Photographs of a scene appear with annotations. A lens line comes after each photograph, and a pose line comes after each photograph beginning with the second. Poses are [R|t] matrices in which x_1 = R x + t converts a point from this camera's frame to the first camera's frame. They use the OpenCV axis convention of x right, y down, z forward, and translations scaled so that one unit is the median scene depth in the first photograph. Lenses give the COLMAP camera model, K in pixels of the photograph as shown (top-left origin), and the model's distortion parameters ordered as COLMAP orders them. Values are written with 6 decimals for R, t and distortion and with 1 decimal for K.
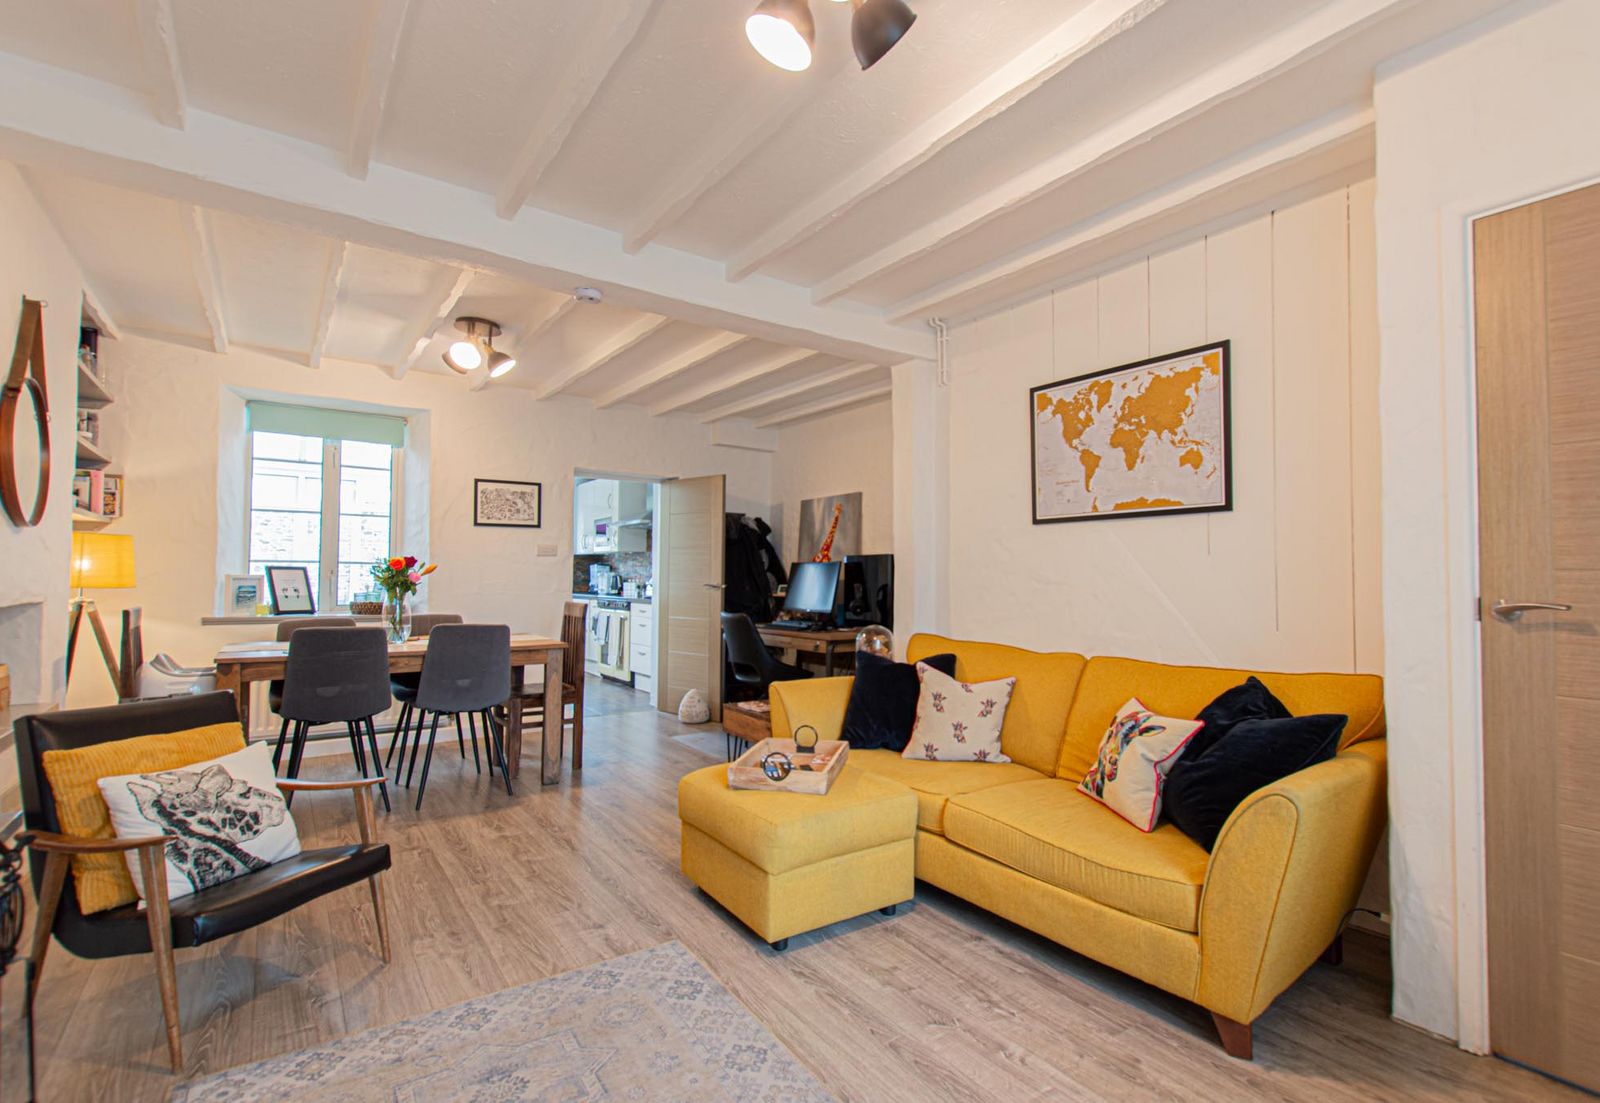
lens RADIAL K [[752.2, 0, 801.8], [0, 752.2, 554.6], [0, 0, 1]] dist [0.004436, -0.000167]
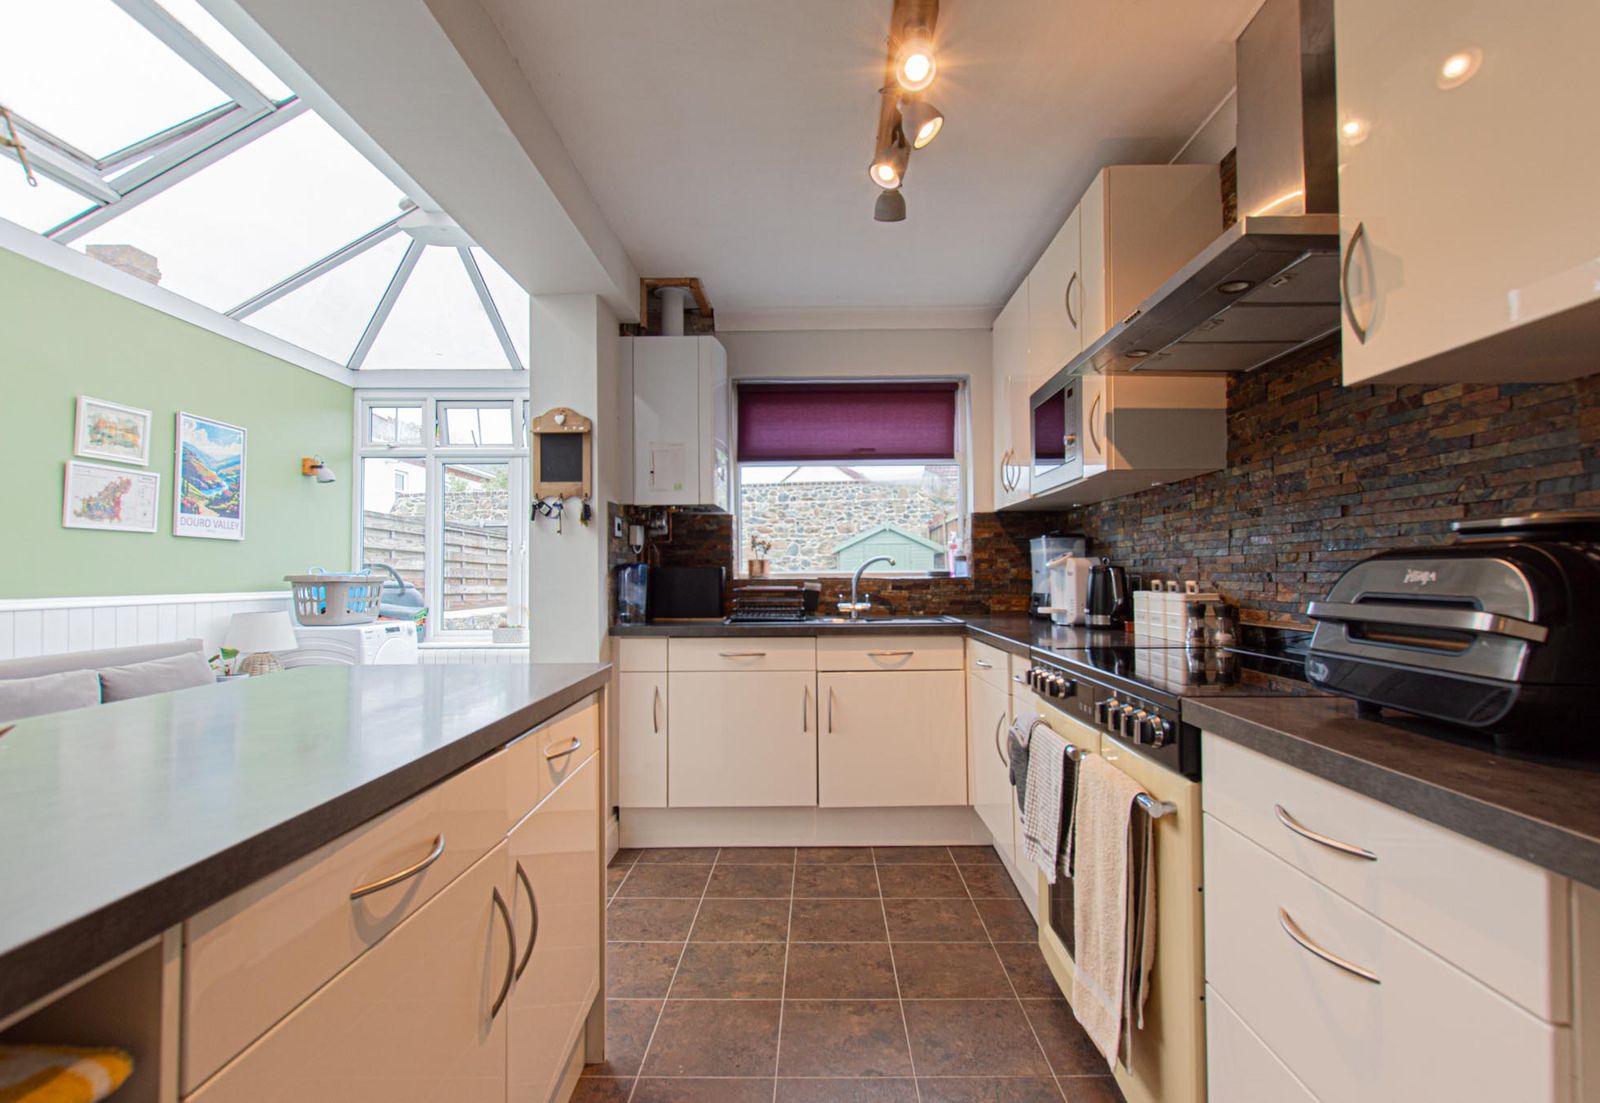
lens RADIAL K [[778.9, 0, 819.8], [0, 778.9, 552.8], [0, 0, 1]] dist [0.004182, -0.001026]
pose [[0.824767, -0.029785, -0.564688, -0.166462], [0.030264, 0.999506, -0.008517, 0.021511], [0.564662, -0.010065, 0.825261, 0.684591]]
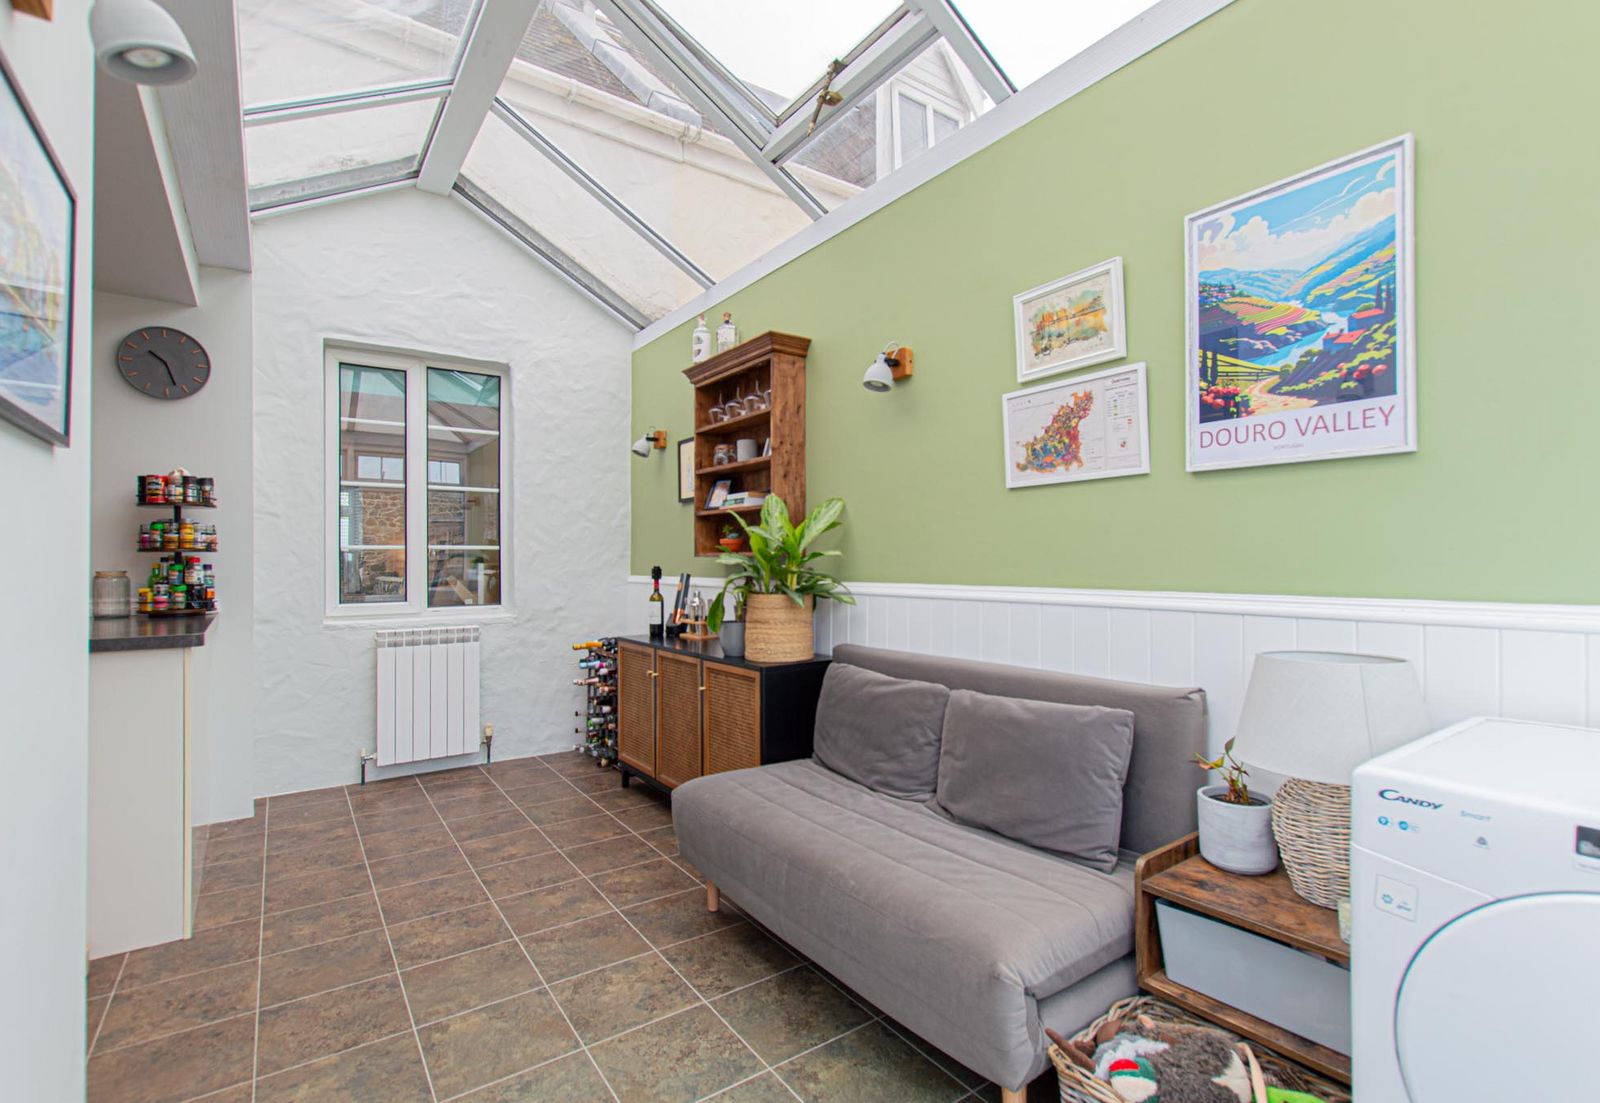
lens RADIAL K [[752.2, 0, 801.8], [0, 752.2, 554.6], [0, 0, 1]] dist [0.004436, -0.000167]
pose [[-0.999921, -0.005137, -0.011478, -0.582983], [-0.004673, 0.999184, -0.040117, 0.028133], [0.011675, -0.040060, -0.999129, 1.029958]]
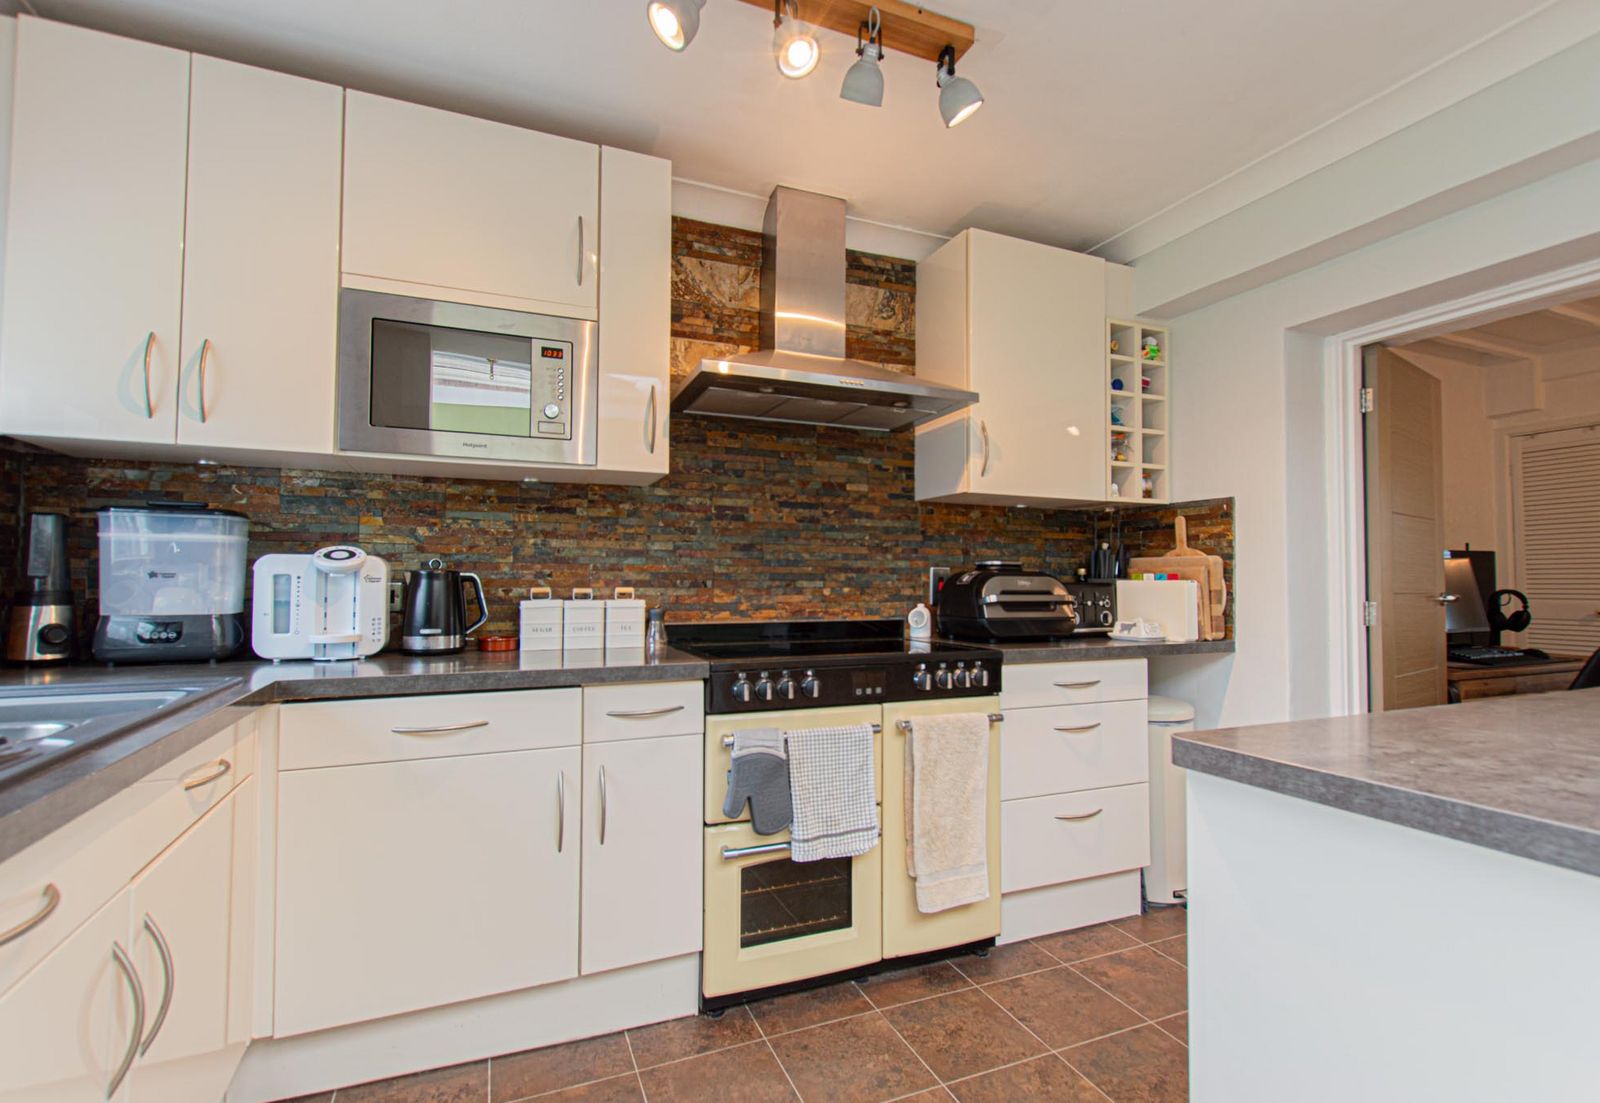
lens RADIAL K [[755.3, 0, 809.8], [0, 755.3, 554.4], [0, 0, 1]] dist [0.005082, -0.000021]
pose [[0.192774, 0.024064, 0.980948, -0.450567], [-0.031188, 0.999344, -0.018386, 0.023692], [-0.980747, -0.027050, 0.193398, 0.854440]]
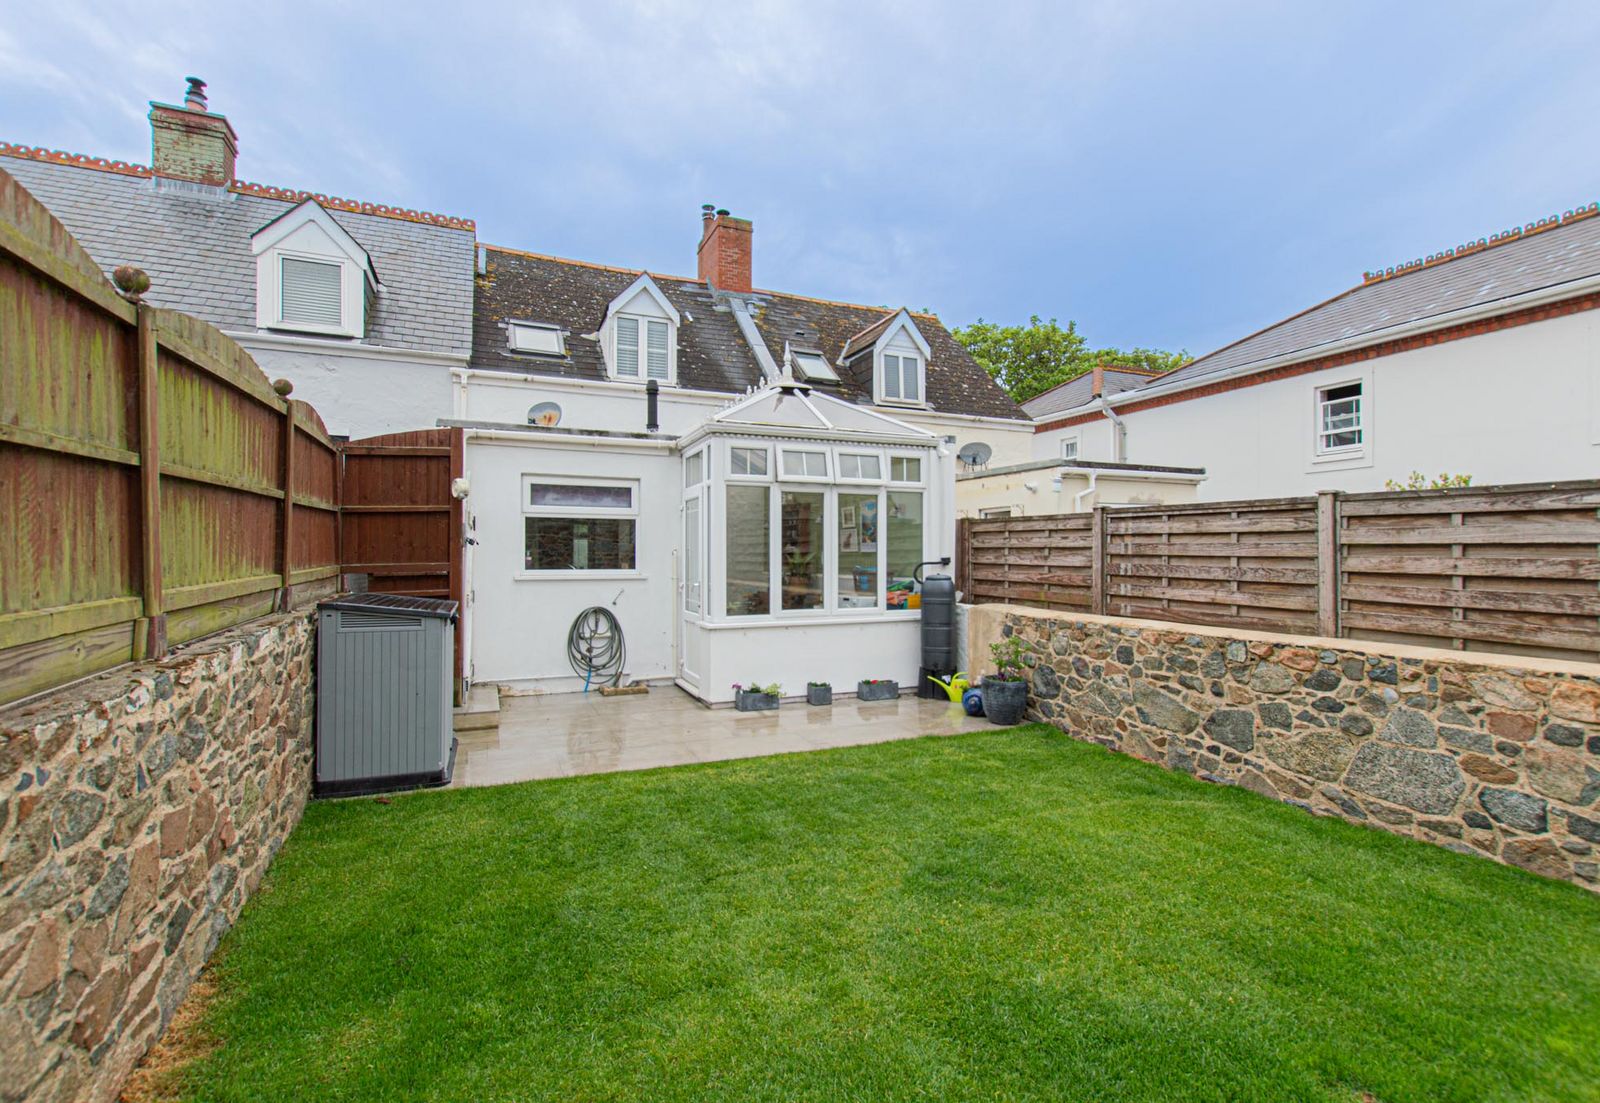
lens RADIAL K [[755.3, 0, 809.8], [0, 755.3, 554.4], [0, 0, 1]] dist [0.005082, -0.000021]
pose [[-0.981372, -0.006750, 0.191997, -0.804645], [-0.013552, 0.999325, -0.034134, 0.035709], [-0.191637, -0.036100, -0.980802, 1.810074]]
